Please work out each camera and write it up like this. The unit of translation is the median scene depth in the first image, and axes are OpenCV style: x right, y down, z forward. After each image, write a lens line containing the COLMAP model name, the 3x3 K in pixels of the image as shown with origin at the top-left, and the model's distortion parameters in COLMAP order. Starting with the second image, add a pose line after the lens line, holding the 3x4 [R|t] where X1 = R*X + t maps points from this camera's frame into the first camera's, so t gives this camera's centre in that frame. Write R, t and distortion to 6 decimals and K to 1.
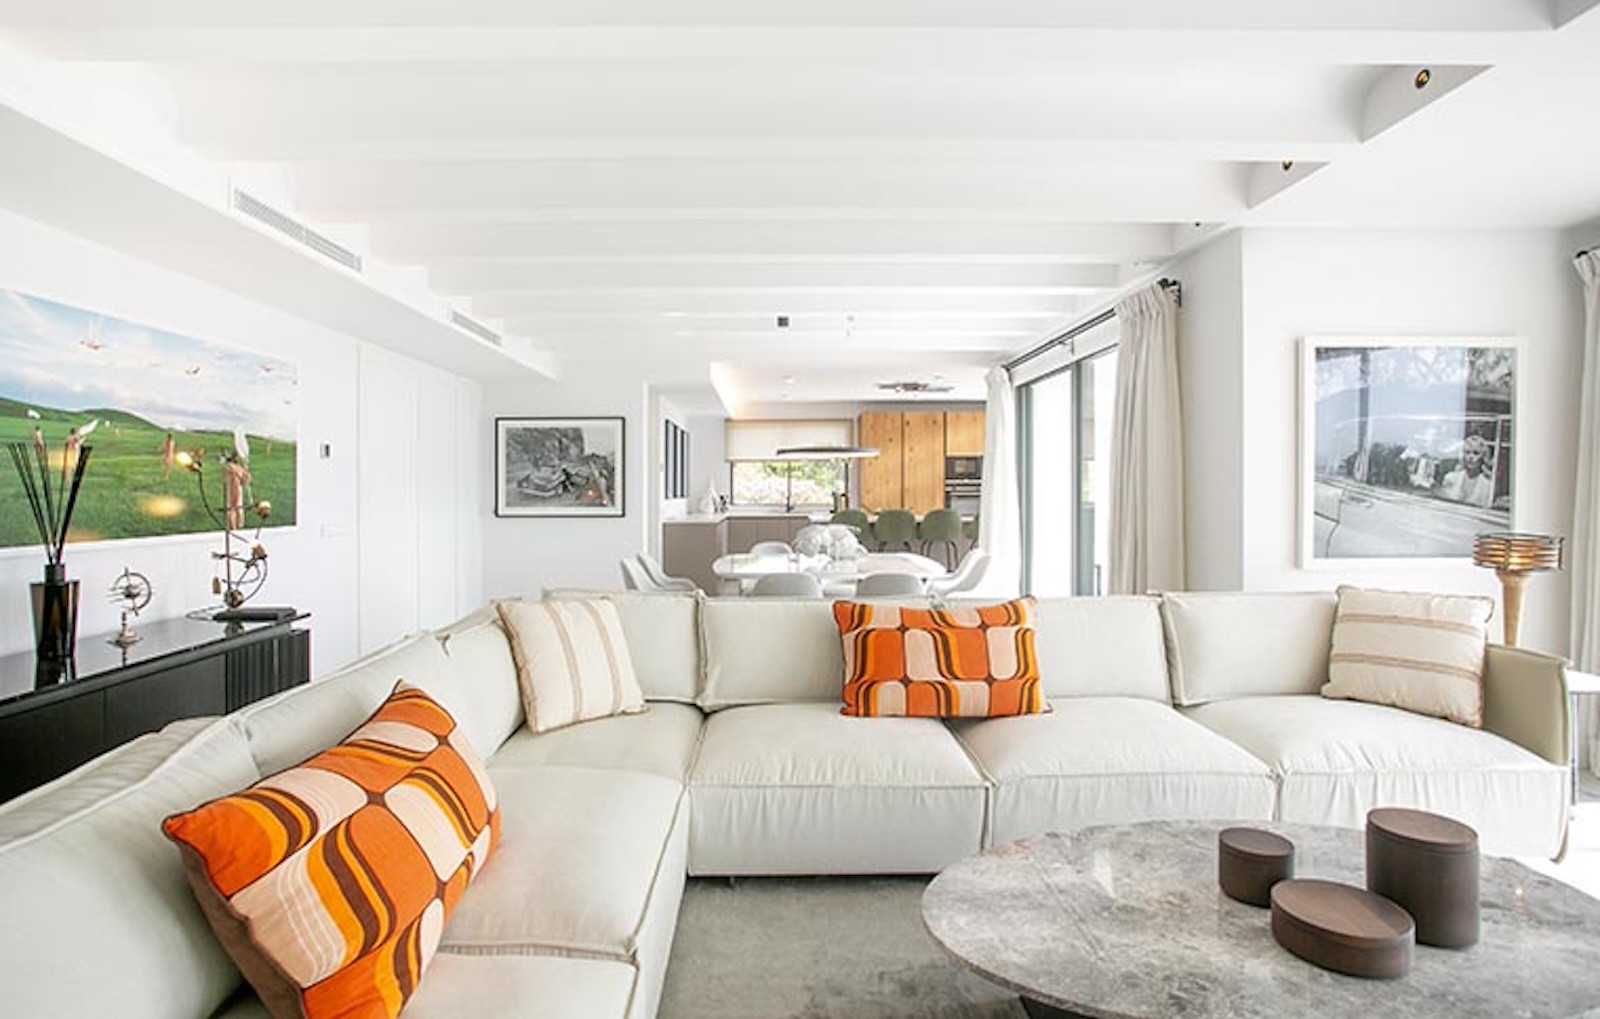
lens RADIAL K [[863.3, 0, 791.5], [0, 863.3, 485.6], [0, 0, 1]] dist [0.050146, 0.000176]
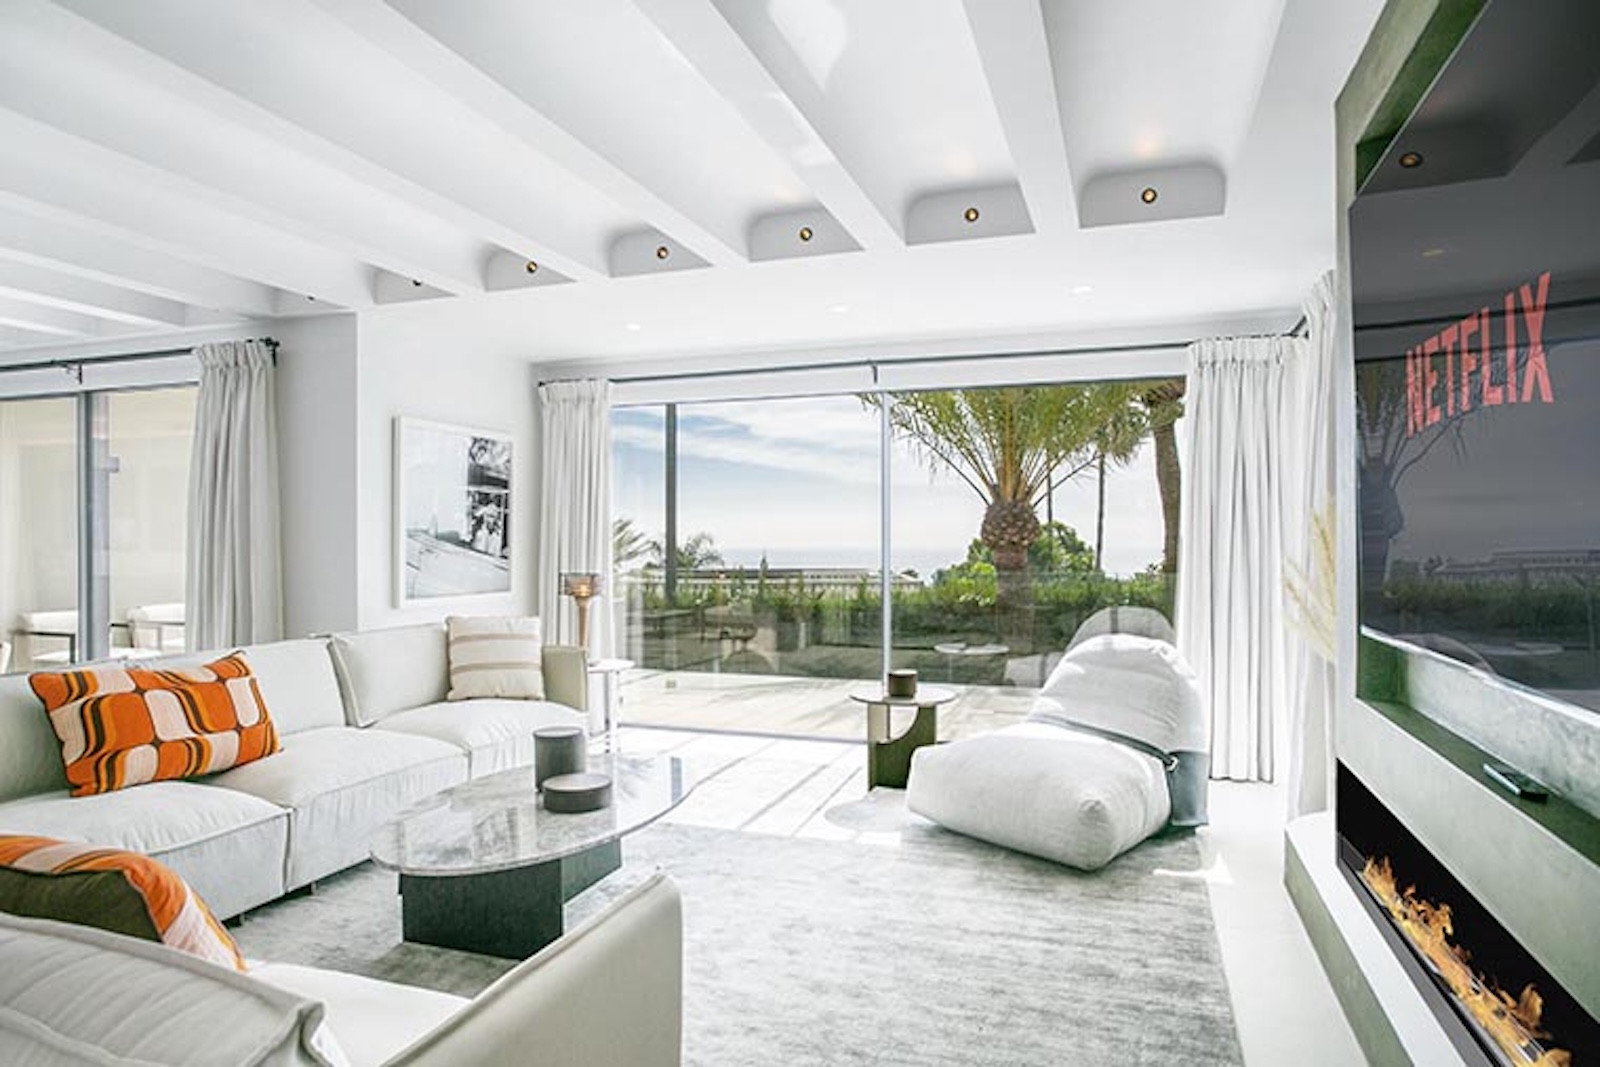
lens RADIAL K [[1028.0, 0, 807.0], [0, 1028.0, 537.7], [0, 0, 1]] dist [-0.002229, -0.000631]
pose [[0.399753, 0.008074, 0.916587, -0.574642], [-0.007968, 0.999954, -0.005333, 0.000739], [-0.916588, -0.005171, 0.399799, -0.092992]]
